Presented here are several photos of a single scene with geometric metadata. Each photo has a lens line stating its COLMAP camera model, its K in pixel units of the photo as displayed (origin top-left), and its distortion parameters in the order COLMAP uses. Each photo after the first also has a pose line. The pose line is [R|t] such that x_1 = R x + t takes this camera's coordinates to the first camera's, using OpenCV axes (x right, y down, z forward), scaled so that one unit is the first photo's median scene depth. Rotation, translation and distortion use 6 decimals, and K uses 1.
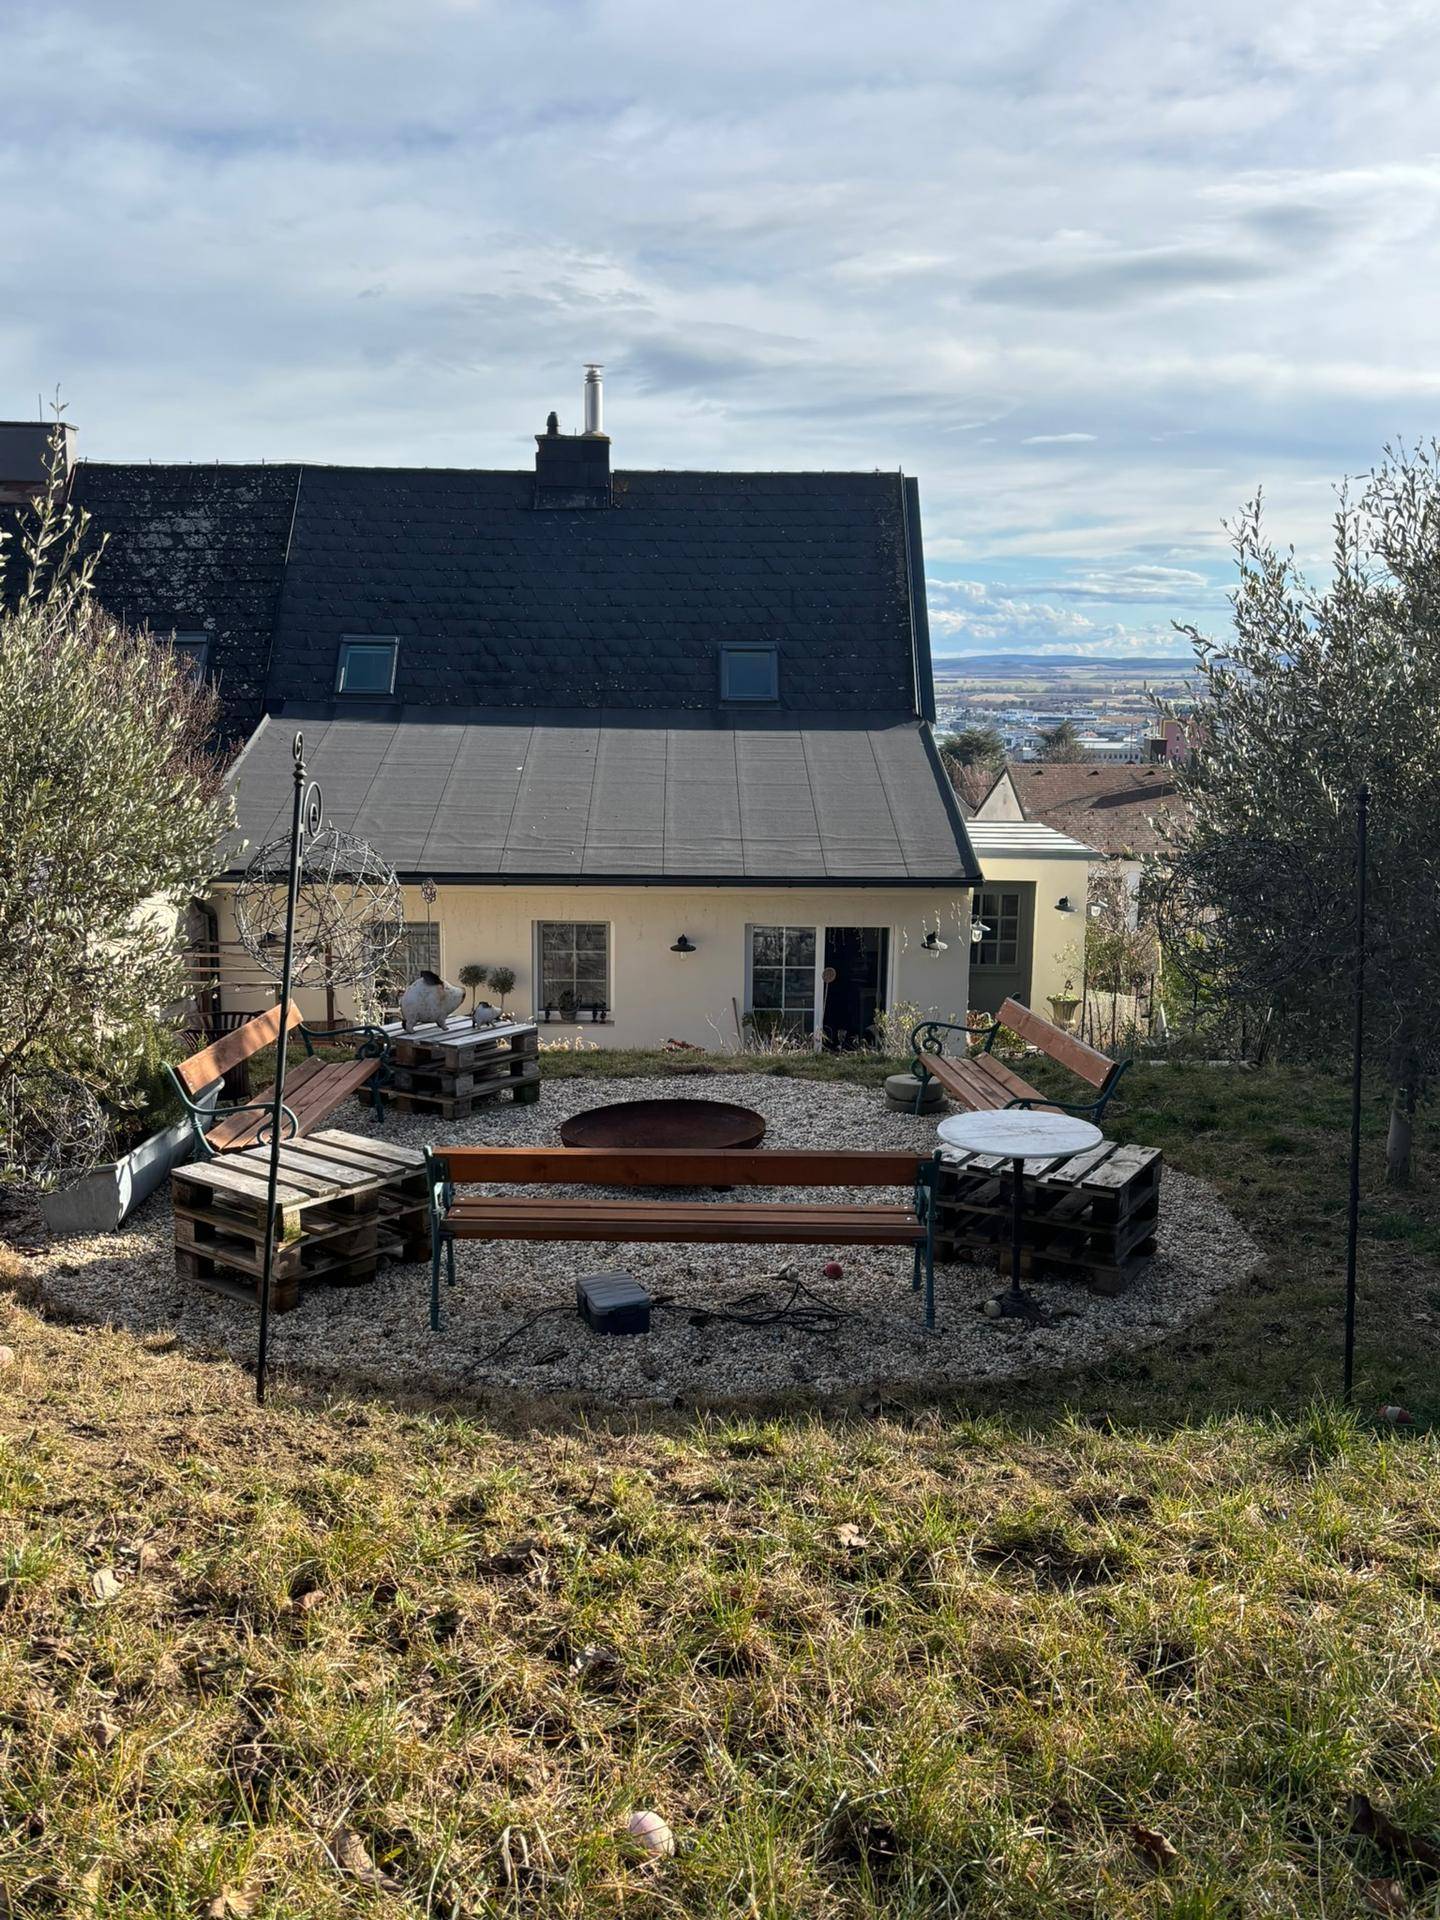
lens RADIAL K [[1918.5, 0, 720.0], [0, 1918.5, 960.0], [0, 0, 1]] dist [0.002157, 0.000323]
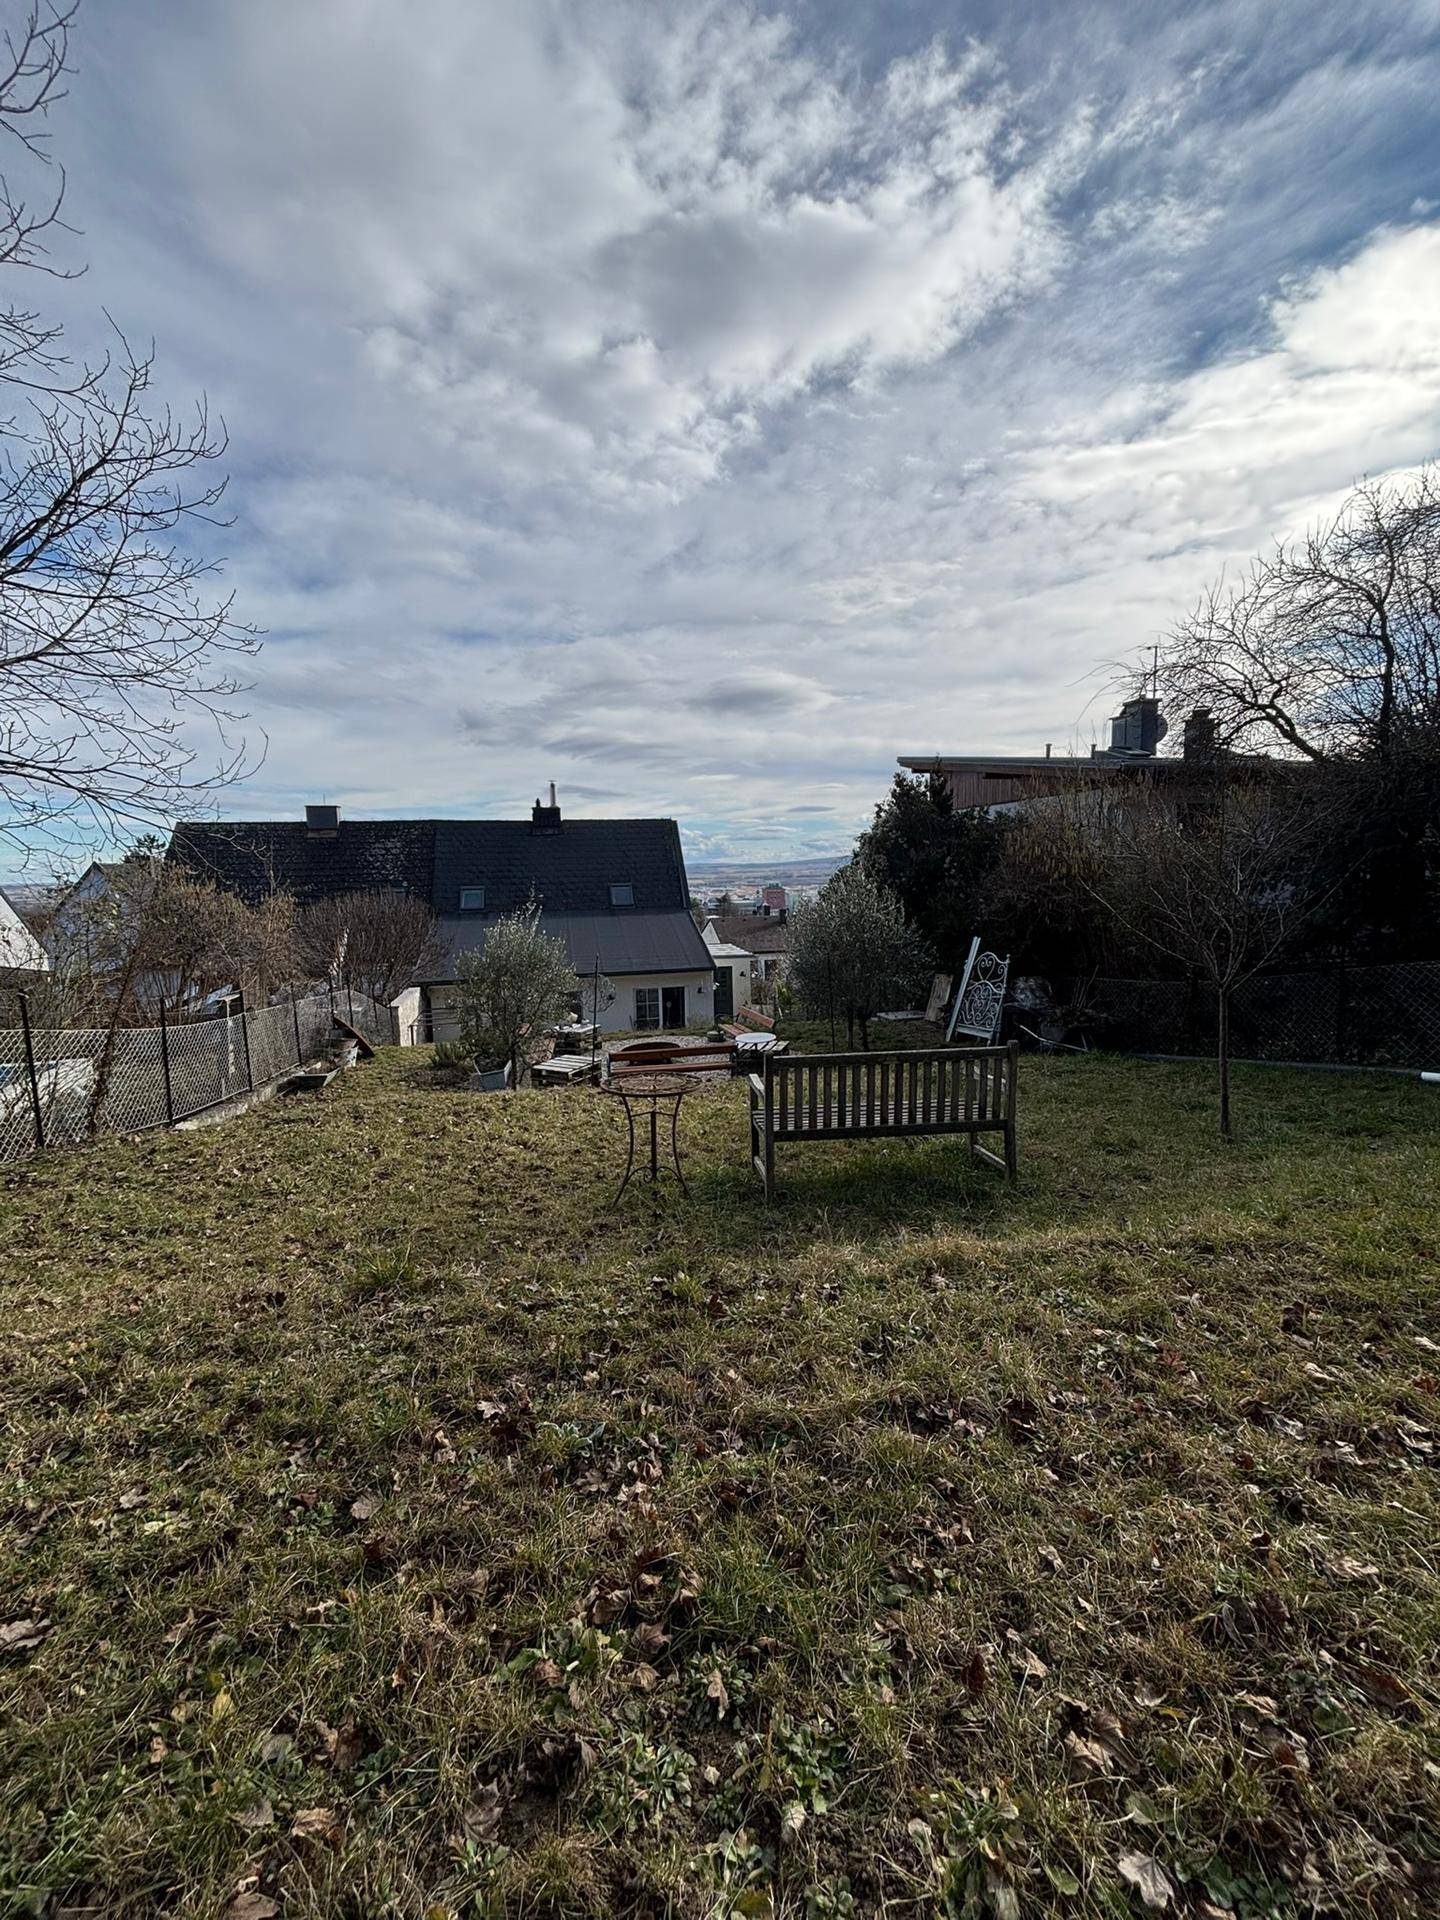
lens RADIAL K [[1918.5, 0, 720.0], [0, 1918.5, 960.0], [0, 0, 1]] dist [0.002157, 0.000323]
pose [[0.972354, -0.063993, 0.224572, -0.468086], [0.067747, 0.997662, -0.009041, -0.024862], [-0.223468, 0.024005, 0.974416, -1.681463]]
